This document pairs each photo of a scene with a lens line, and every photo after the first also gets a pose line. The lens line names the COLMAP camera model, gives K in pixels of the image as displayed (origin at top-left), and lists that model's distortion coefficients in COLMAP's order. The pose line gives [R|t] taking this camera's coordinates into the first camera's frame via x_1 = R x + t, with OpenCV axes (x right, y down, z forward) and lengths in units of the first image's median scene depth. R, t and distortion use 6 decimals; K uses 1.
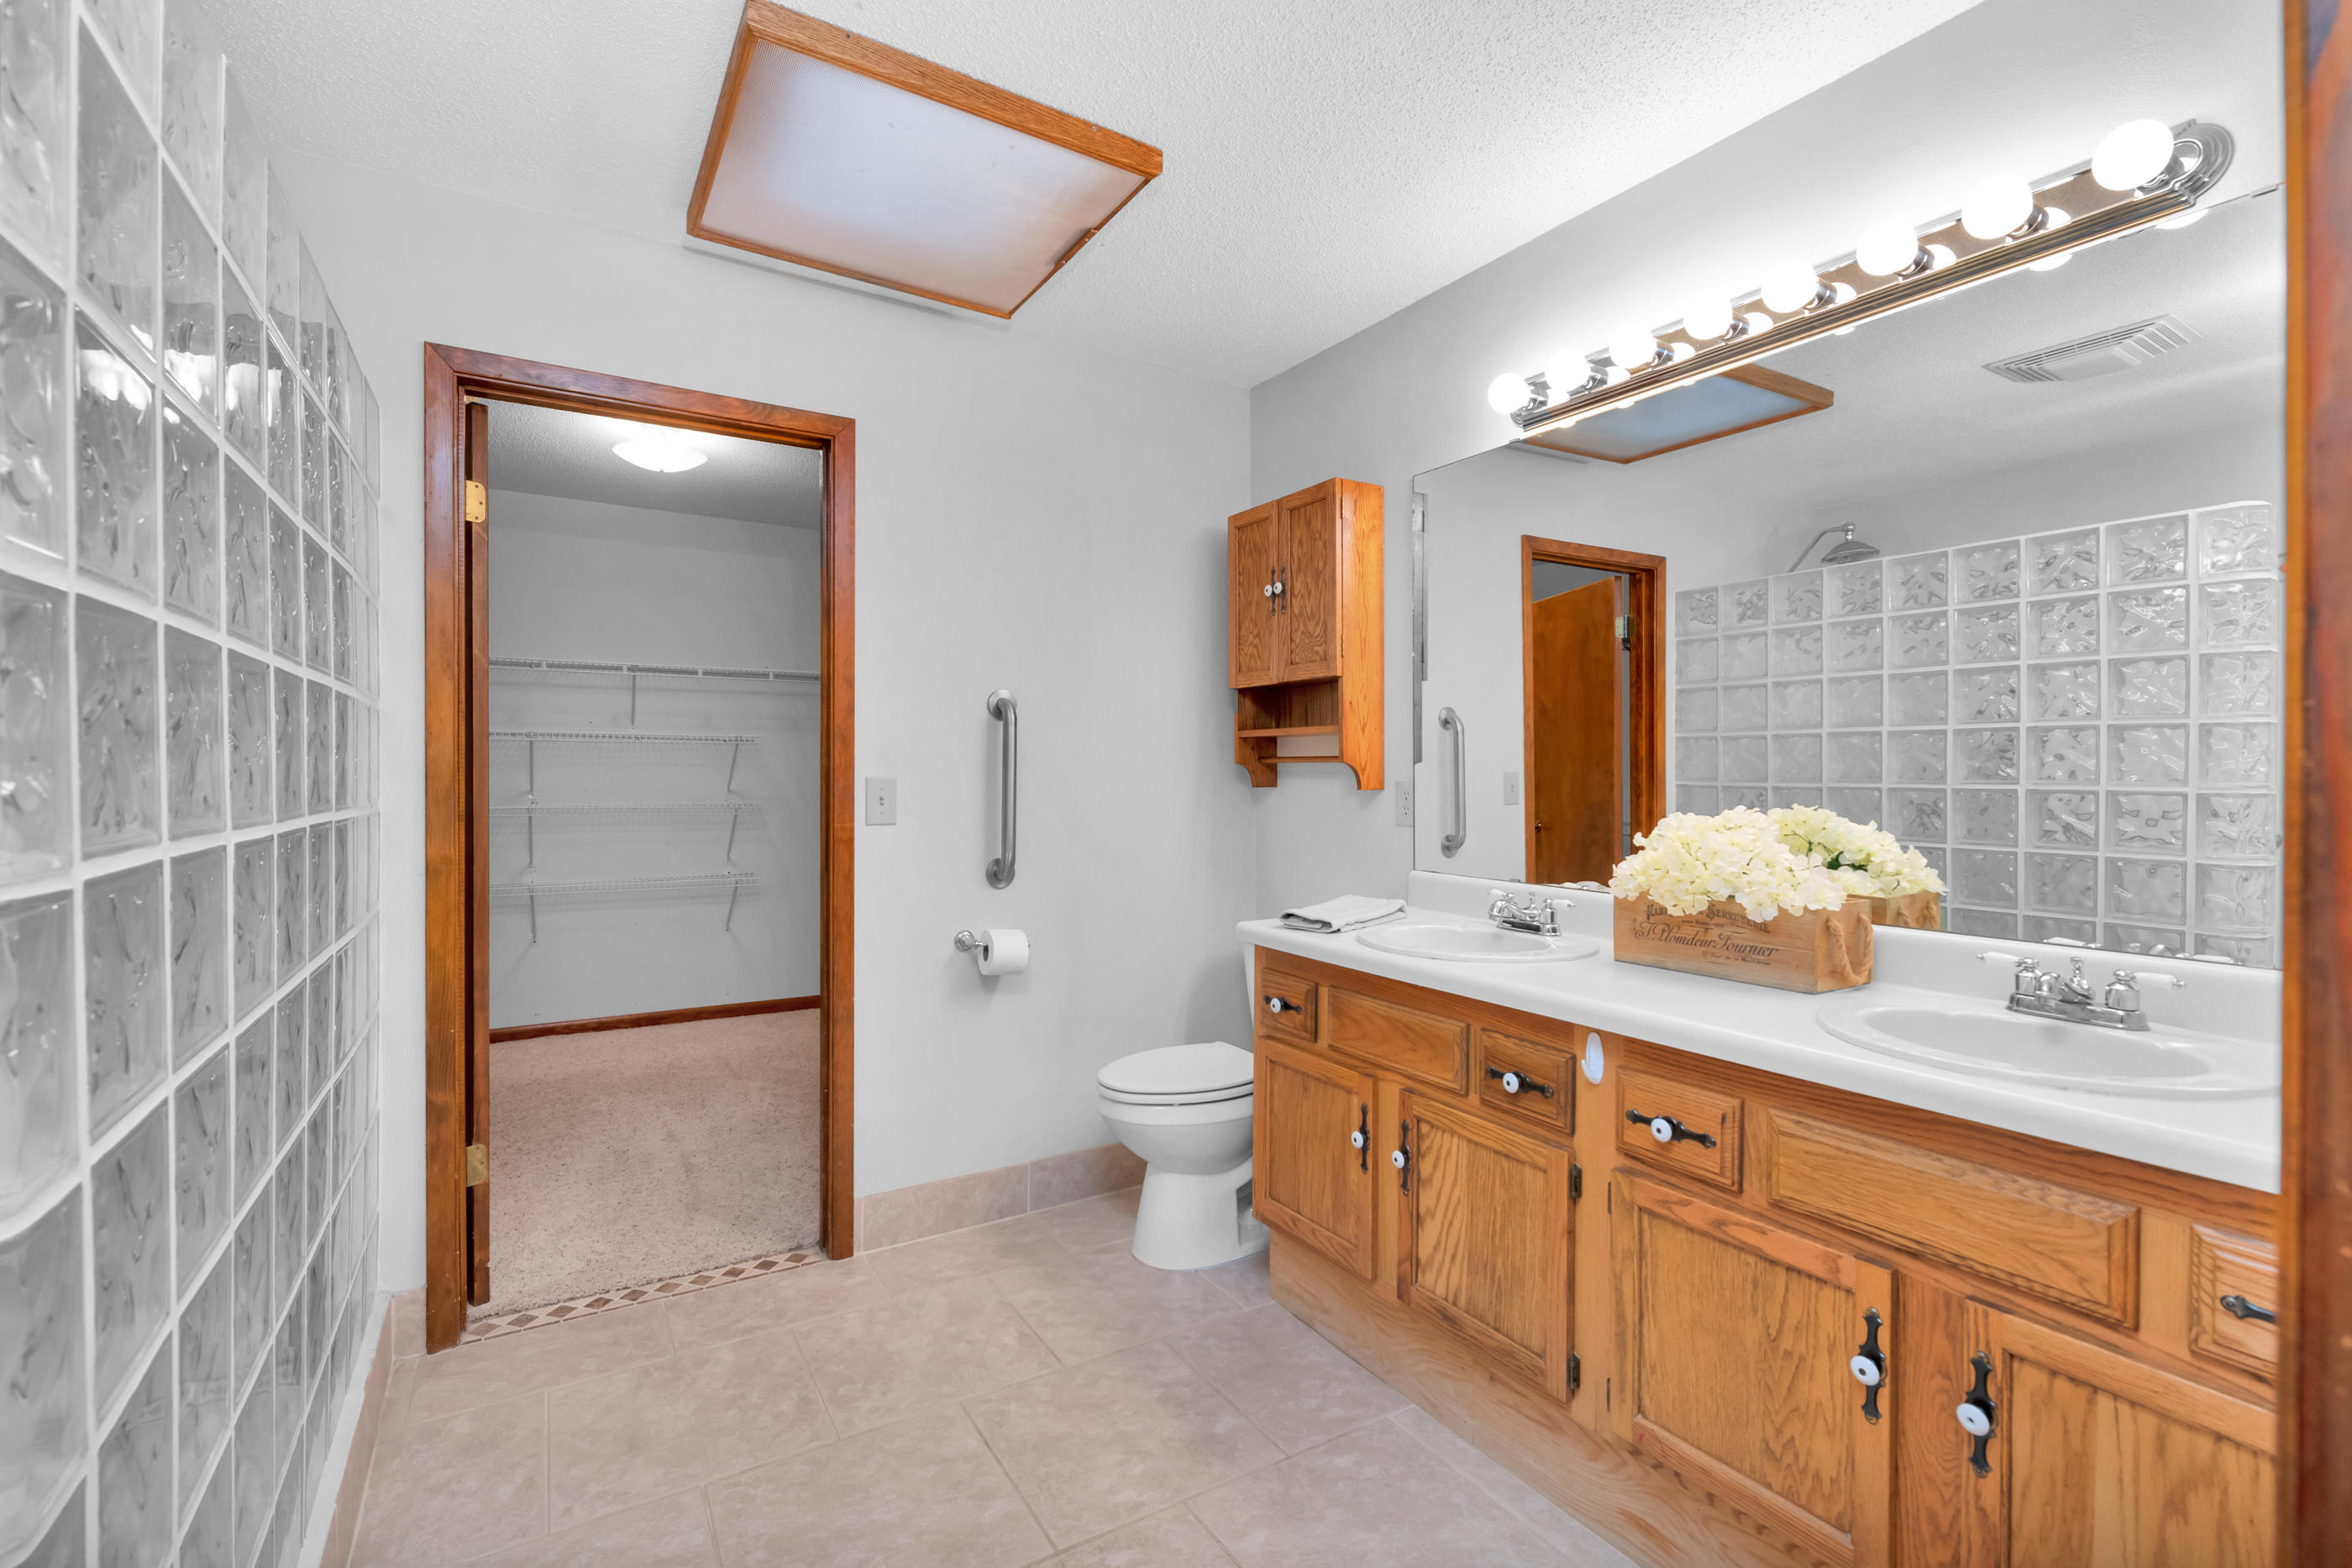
lens RADIAL K [[1030.0, 0, 1187.5], [0, 1030.0, 776.2], [0, 0, 1]] dist [0.001841, 0.000157]
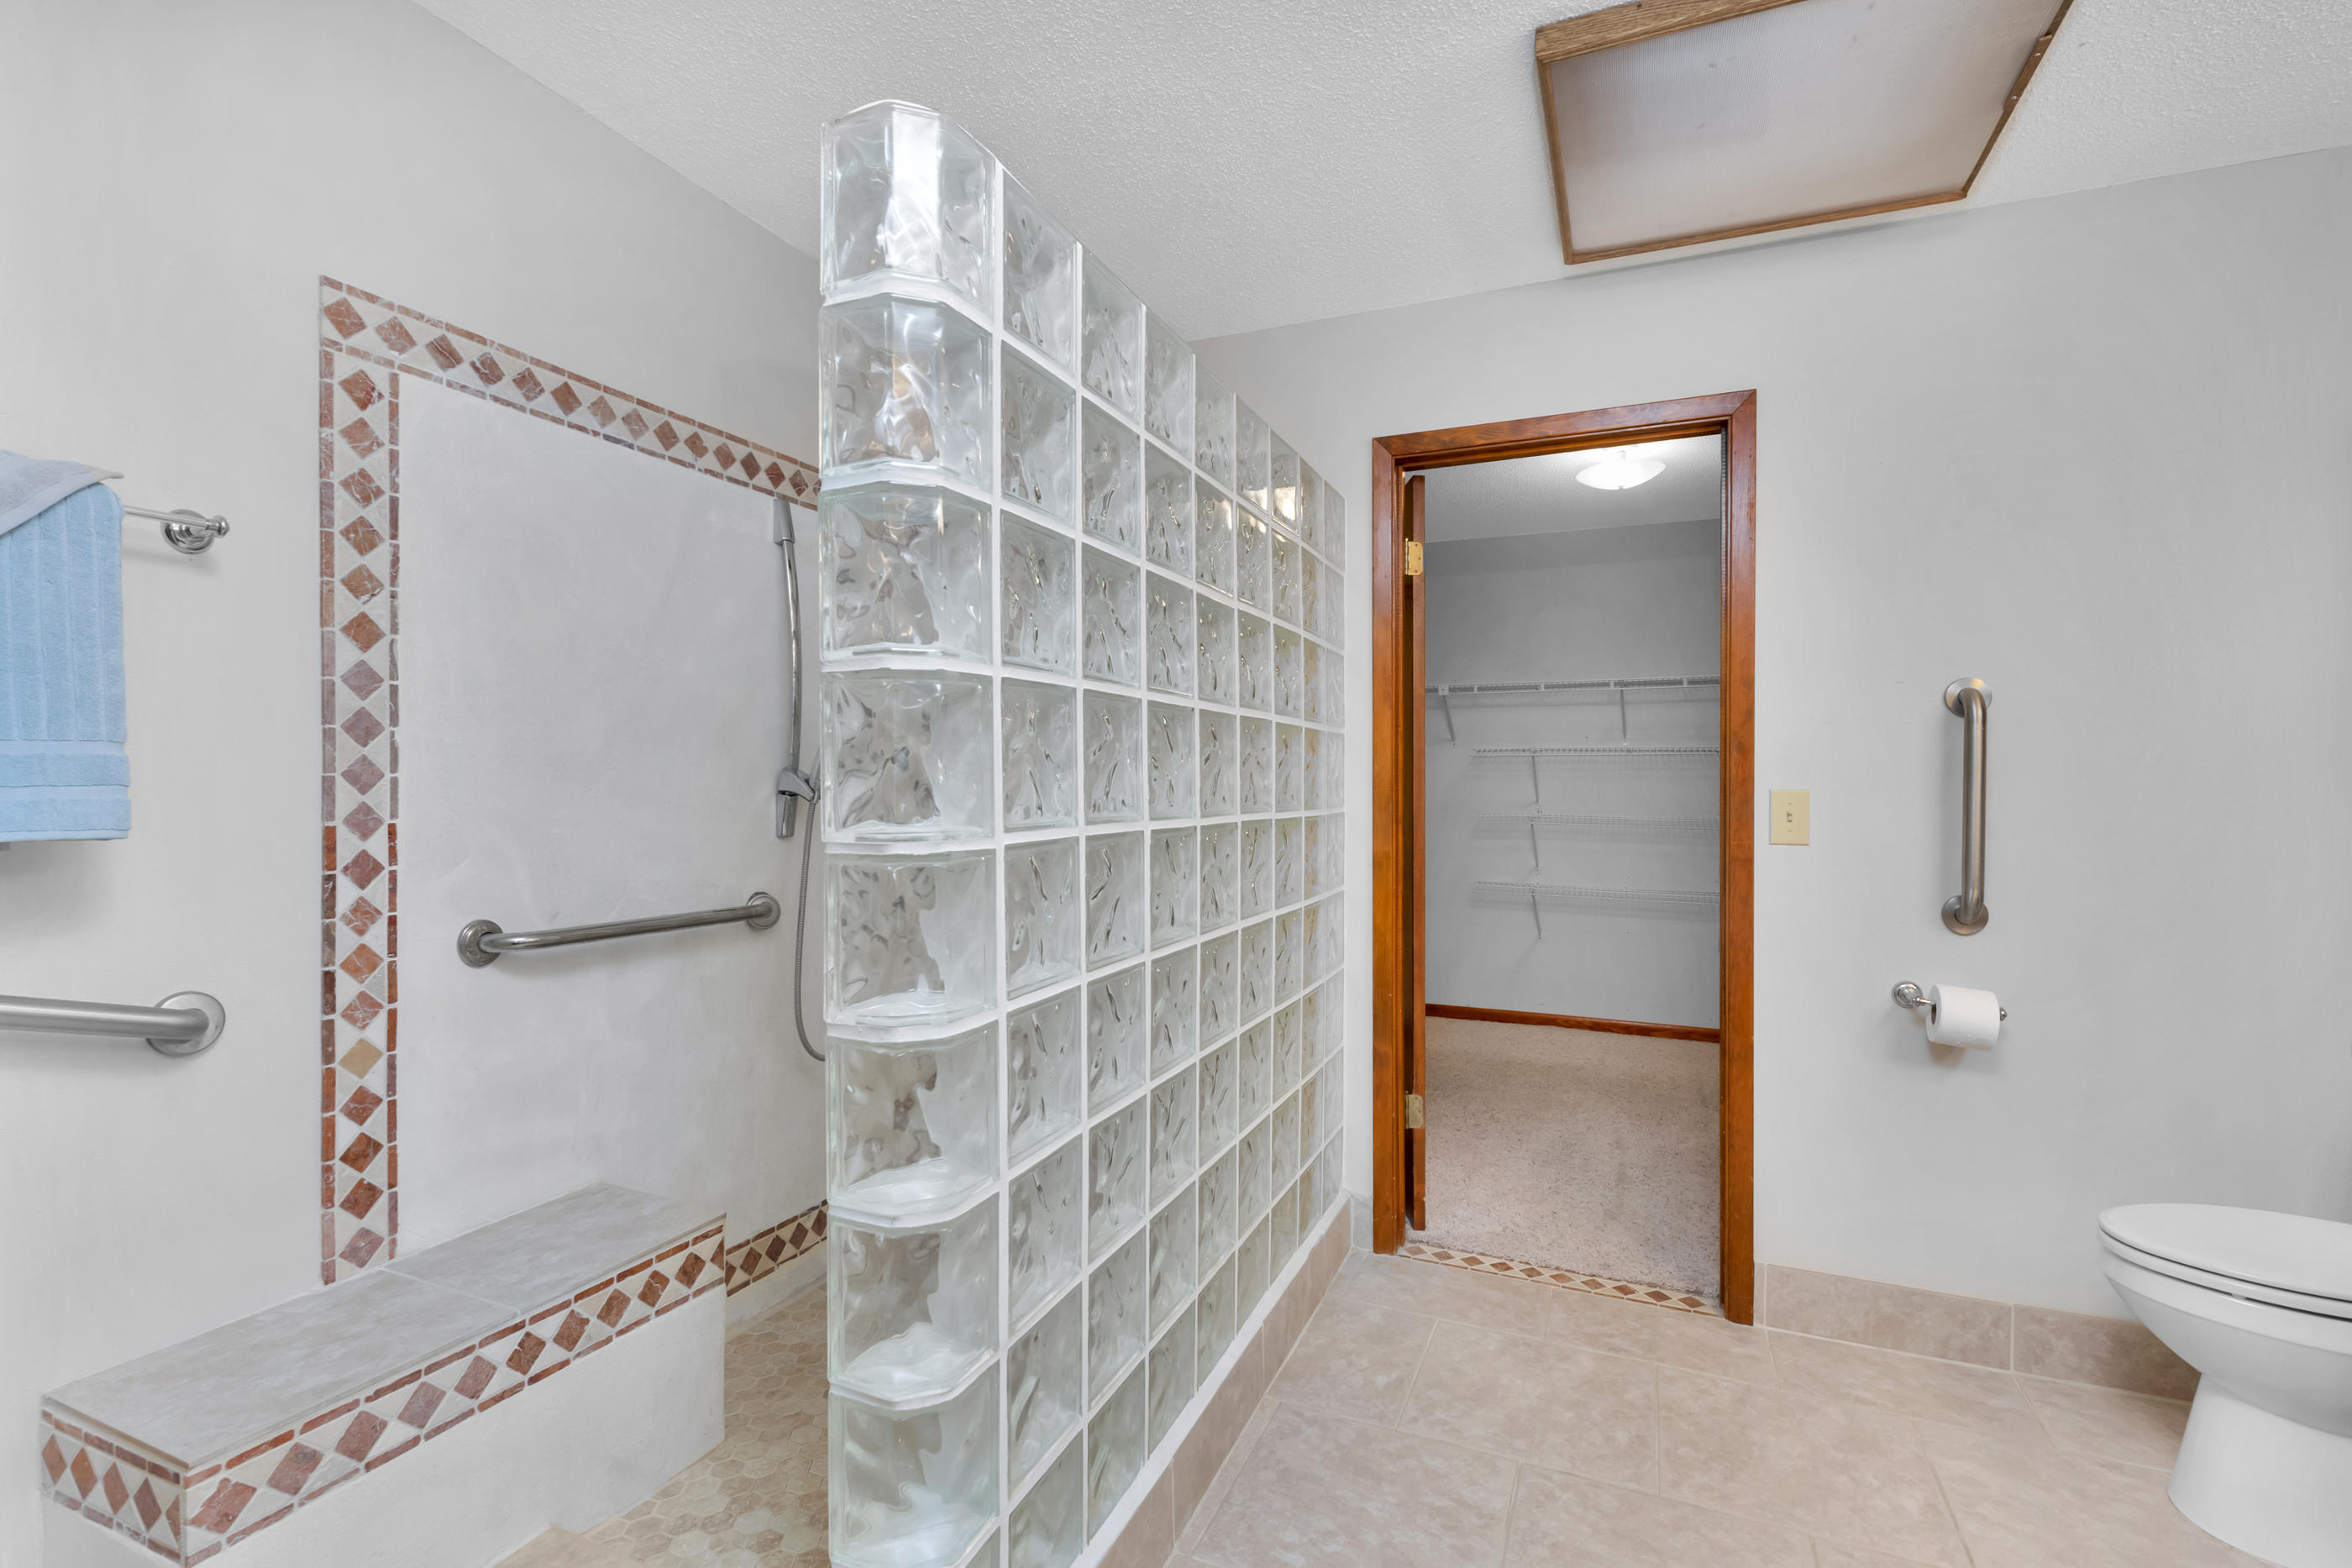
lens RADIAL K [[1065.1, 0, 1183.7], [0, 1065.1, 785.3], [0, 0, 1]] dist [-0.002688, -0.000980]
pose [[0.566496, 0.002089, -0.824062, 0.159885], [-0.005427, 0.999985, -0.001196, 0.001130], [0.824047, 0.005149, 0.566499, 0.071070]]
